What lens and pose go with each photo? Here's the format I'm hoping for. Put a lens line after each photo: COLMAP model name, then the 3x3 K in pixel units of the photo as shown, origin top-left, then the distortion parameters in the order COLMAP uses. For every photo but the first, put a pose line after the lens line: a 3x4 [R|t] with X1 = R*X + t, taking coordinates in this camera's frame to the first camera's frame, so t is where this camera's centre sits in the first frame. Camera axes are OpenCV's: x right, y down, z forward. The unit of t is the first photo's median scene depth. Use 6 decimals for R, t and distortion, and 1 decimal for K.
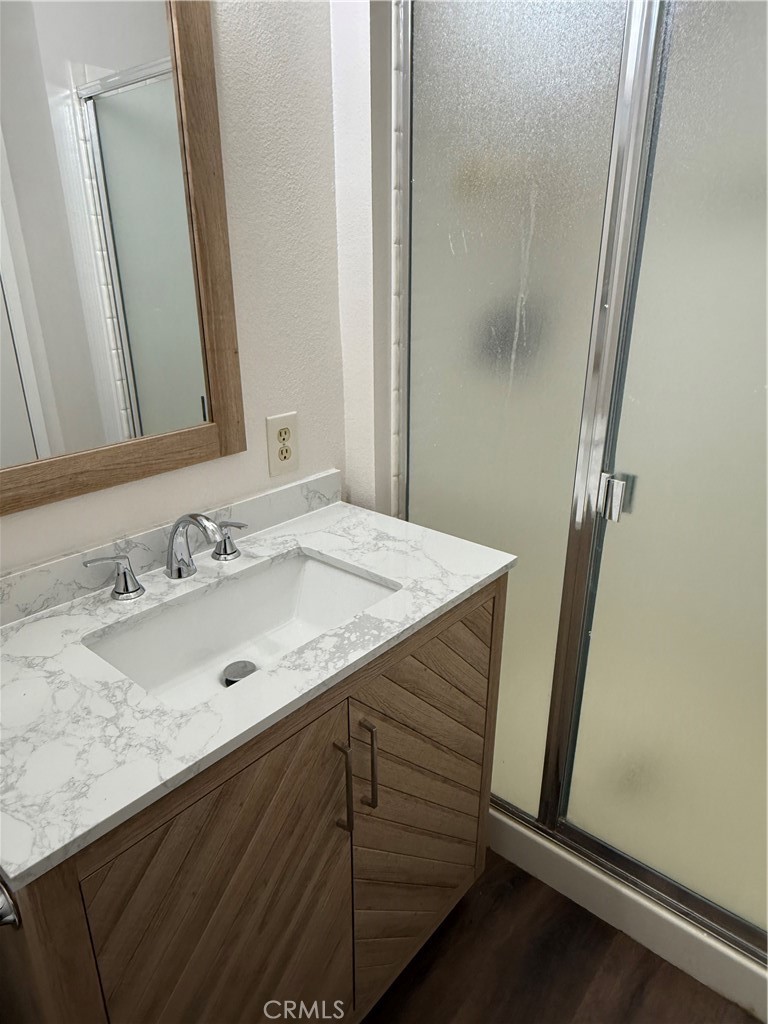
lens RADIAL K [[651.8, 0, 385.1], [0, 651.8, 511.3], [0, 0, 1]] dist [-0.003424, 0.000144]
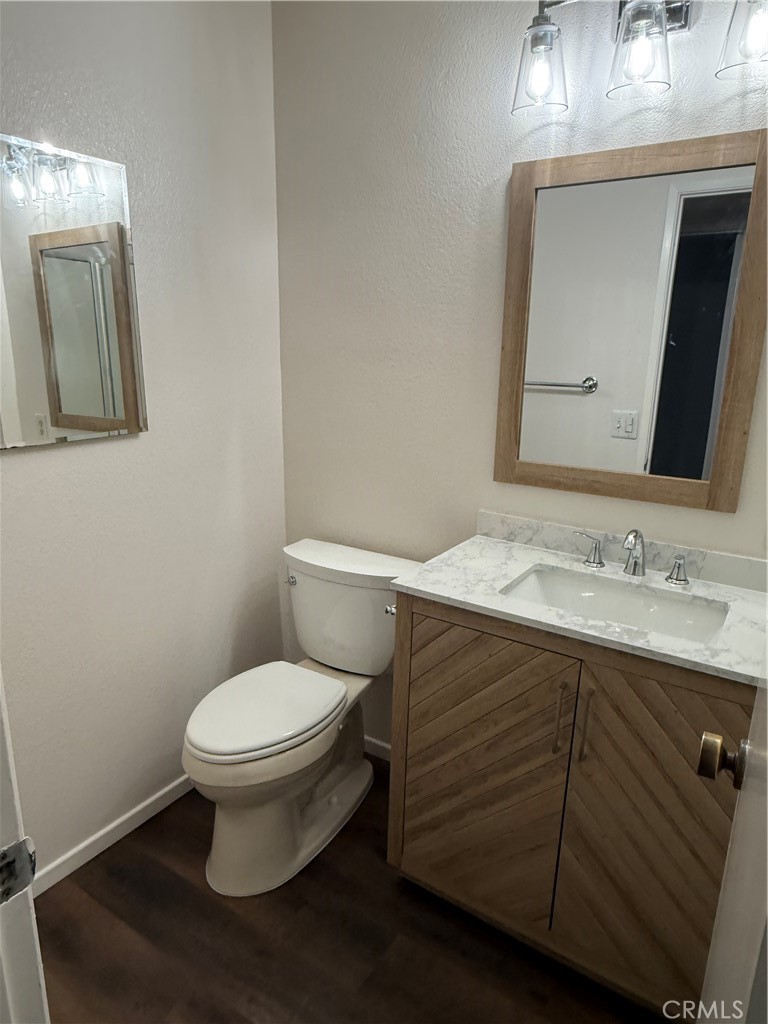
lens RADIAL K [[651.8, 0, 383.2], [0, 651.8, 516.8], [0, 0, 1]] dist [-0.003424, 0.000144]
pose [[0.110576, 0.258098, -0.959770, 1.018107], [-0.371620, 0.906381, 0.200926, -0.103242], [0.921776, 0.334452, 0.196139, 0.199272]]
